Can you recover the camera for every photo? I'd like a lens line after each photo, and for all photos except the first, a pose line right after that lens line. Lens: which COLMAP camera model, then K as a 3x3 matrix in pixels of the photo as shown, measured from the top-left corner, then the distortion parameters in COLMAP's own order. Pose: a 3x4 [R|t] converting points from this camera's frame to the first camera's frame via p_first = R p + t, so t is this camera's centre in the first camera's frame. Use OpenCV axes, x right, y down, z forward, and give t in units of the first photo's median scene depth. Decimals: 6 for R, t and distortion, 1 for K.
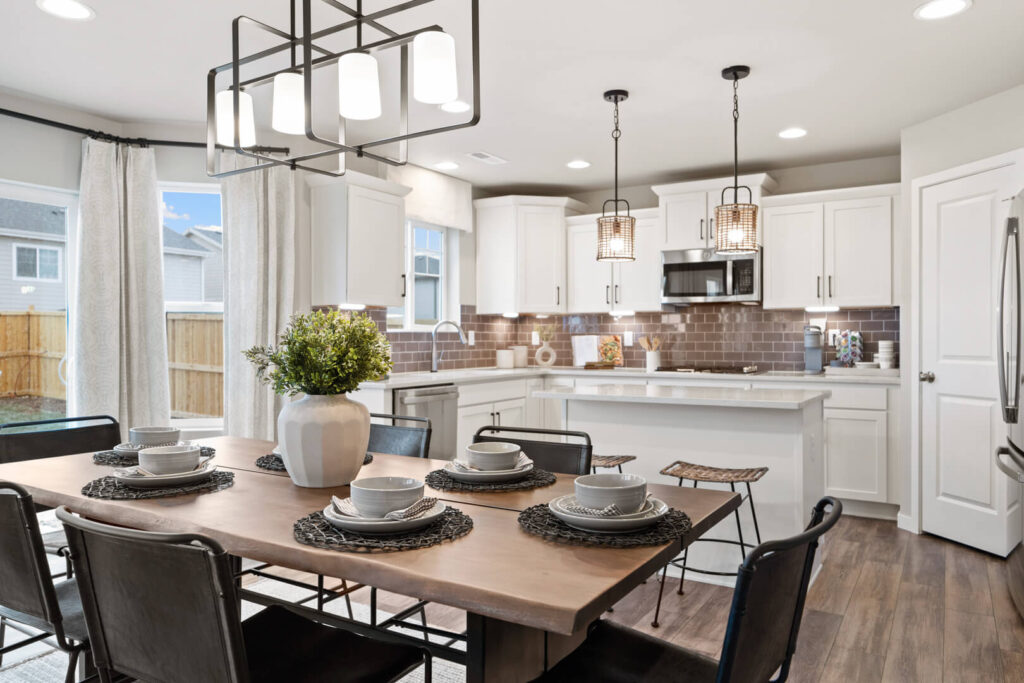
lens RADIAL K [[696.0, 0, 526.7], [0, 696.0, 339.3], [0, 0, 1]] dist [-0.005716, -0.000747]
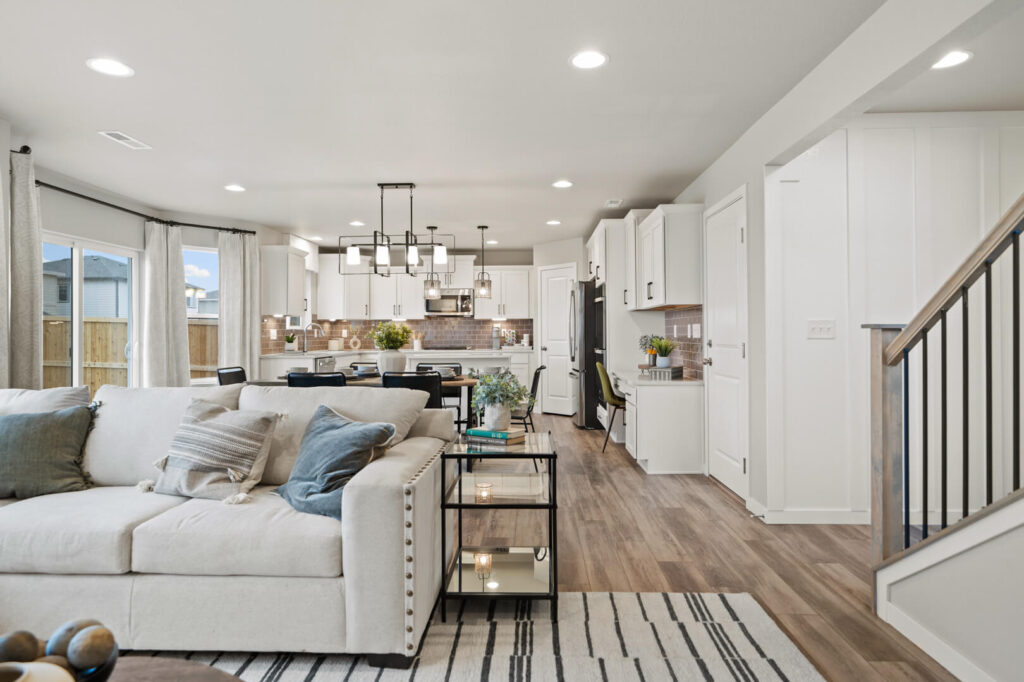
lens RADIAL K [[603.0, 0, 512.0], [0, 603.0, 341.0], [0, 0, 1]] dist [0.000765, -0.000180]
pose [[0.871929, -0.006608, 0.489588, -0.424256], [0.003879, 0.999971, 0.006587, 0.010150], [-0.489618, -0.003845, 0.871929, -0.600289]]
